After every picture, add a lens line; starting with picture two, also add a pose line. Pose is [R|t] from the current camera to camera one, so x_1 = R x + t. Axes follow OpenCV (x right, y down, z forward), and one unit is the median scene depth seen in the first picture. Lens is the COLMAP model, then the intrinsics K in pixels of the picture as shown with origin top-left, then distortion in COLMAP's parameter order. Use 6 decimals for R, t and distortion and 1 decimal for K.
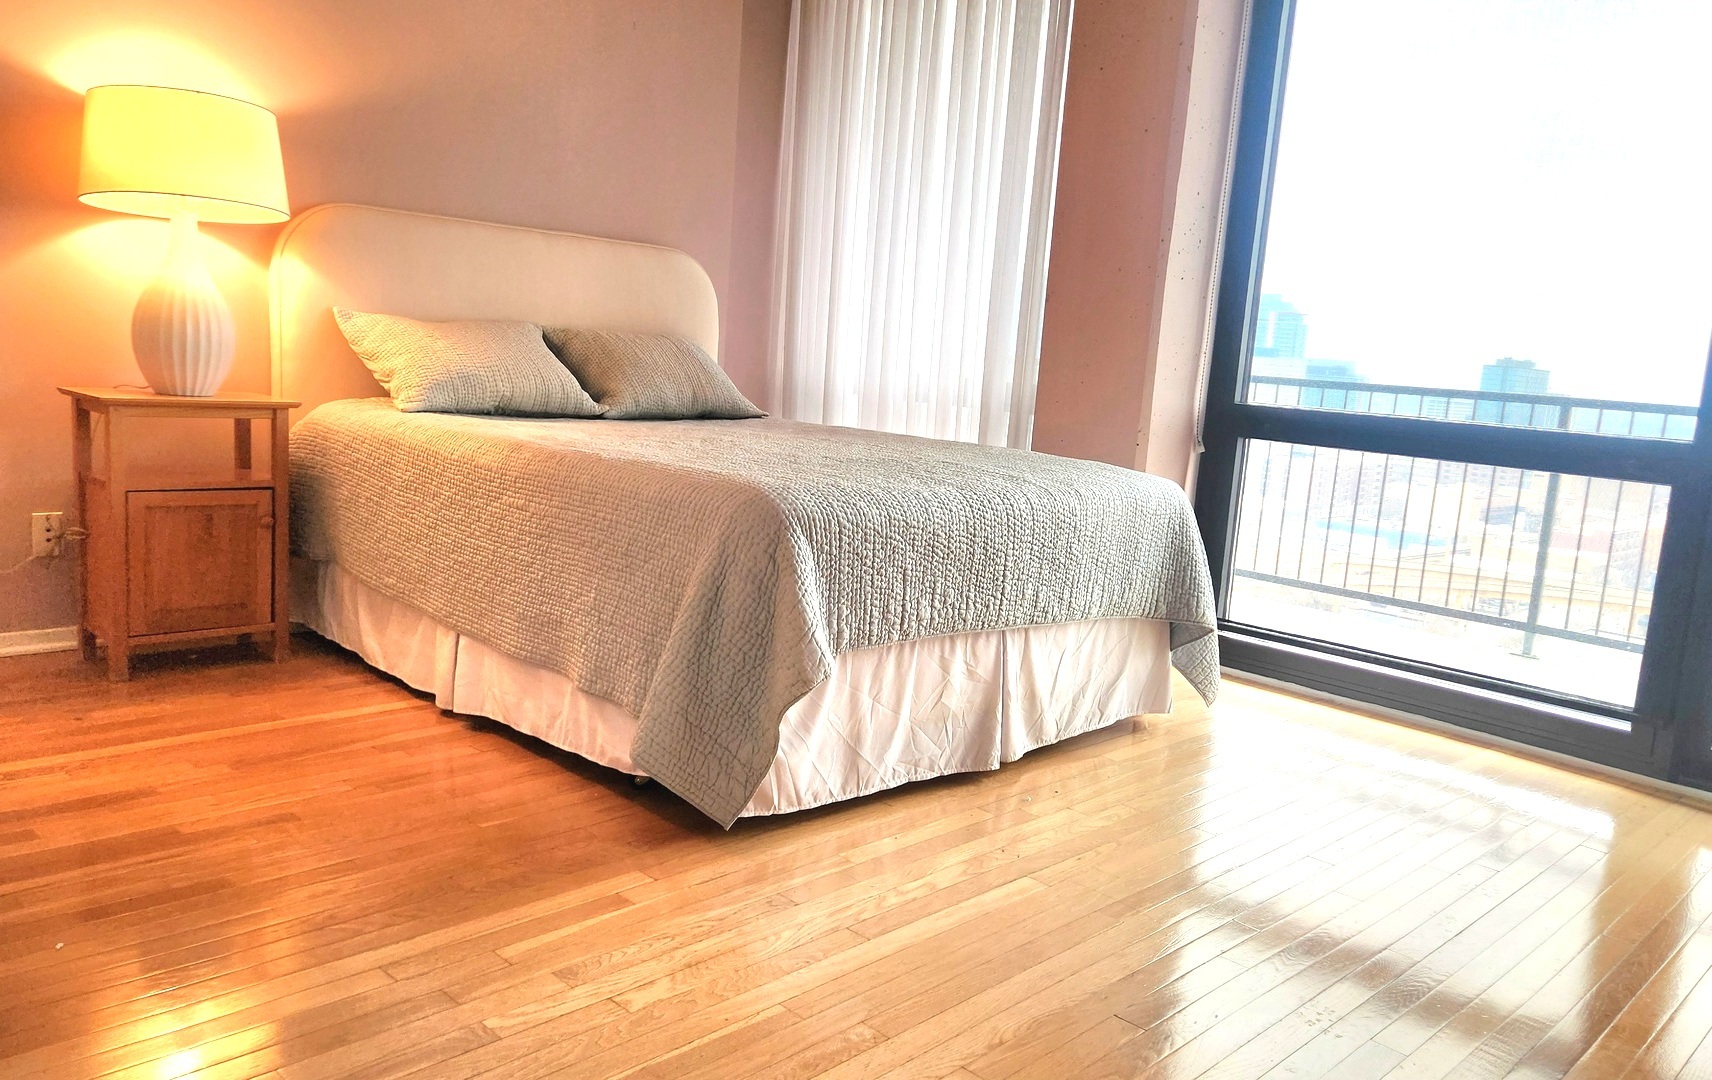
lens RADIAL K [[1236.1, 0, 856.0], [0, 1236.1, 540.0], [0, 0, 1]] dist [0.032338, 0.000211]
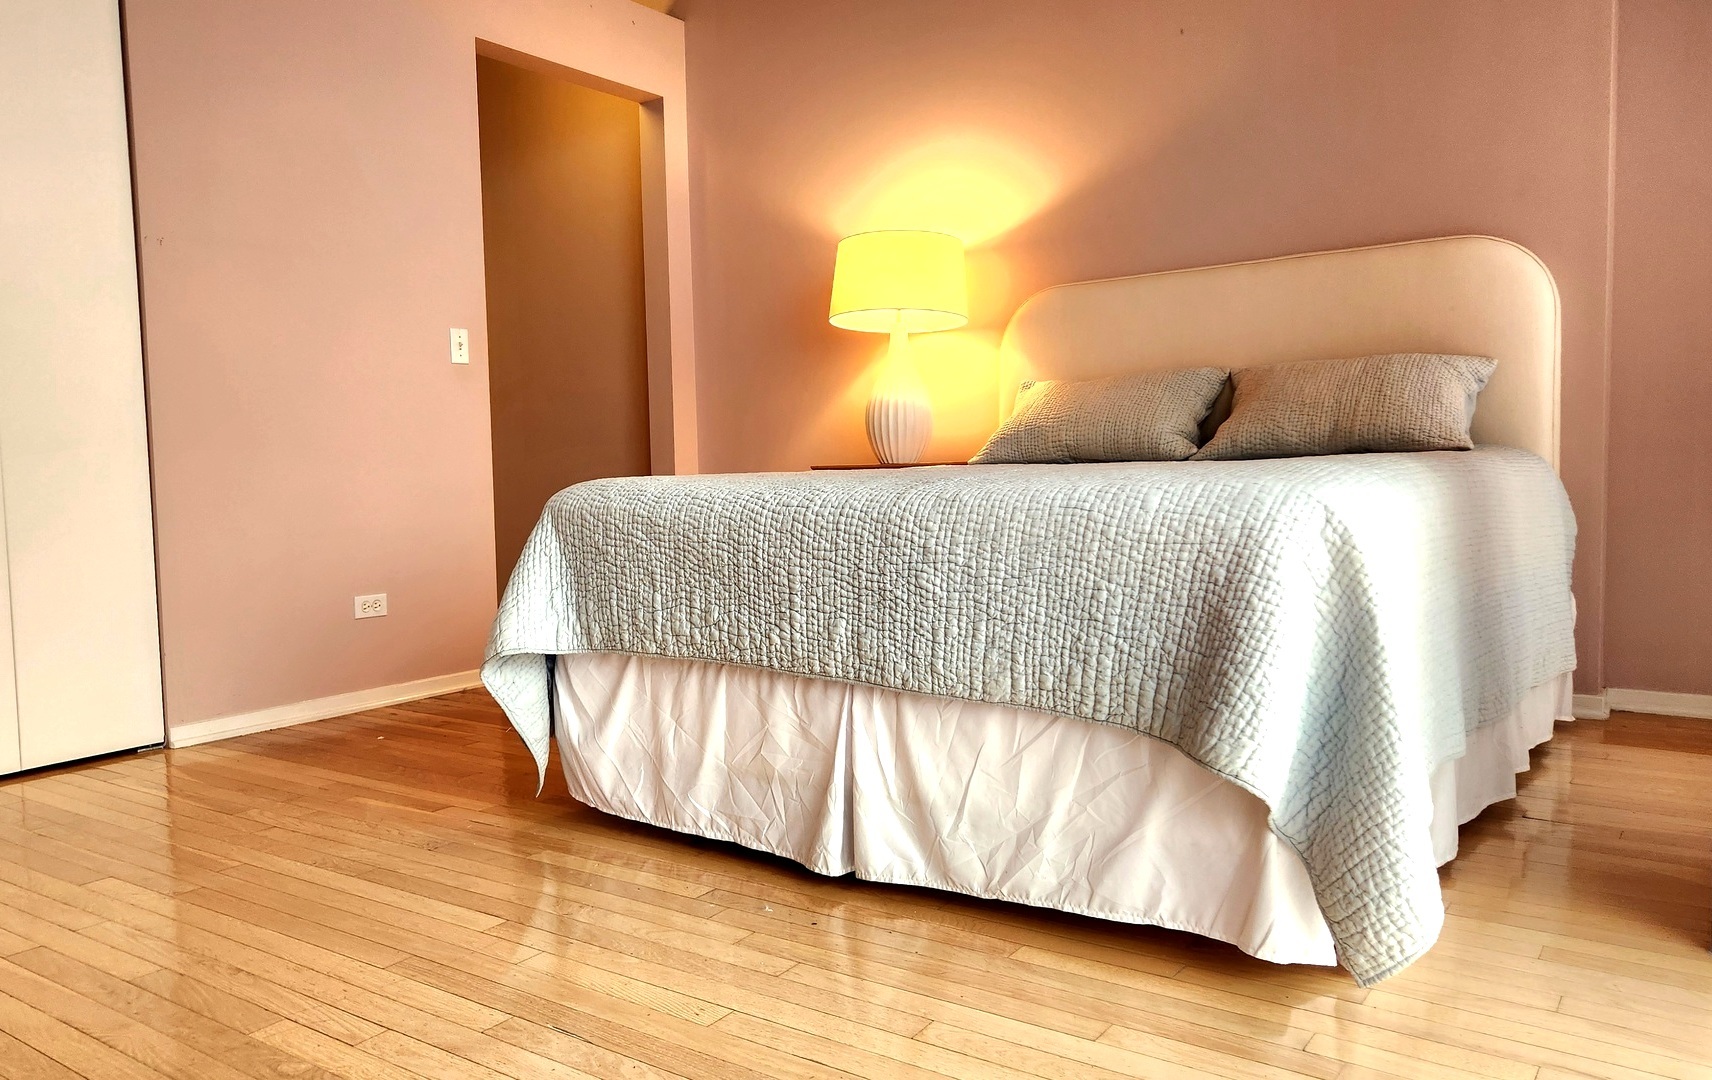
lens RADIAL K [[1236.1, 0, 856.0], [0, 1236.1, 540.0], [0, 0, 1]] dist [0.032338, 0.000211]
pose [[0.175321, -0.017561, -0.984355, 0.895201], [-0.114973, 0.992634, -0.038186, 0.016523], [0.977775, 0.119870, 0.172011, 0.927160]]
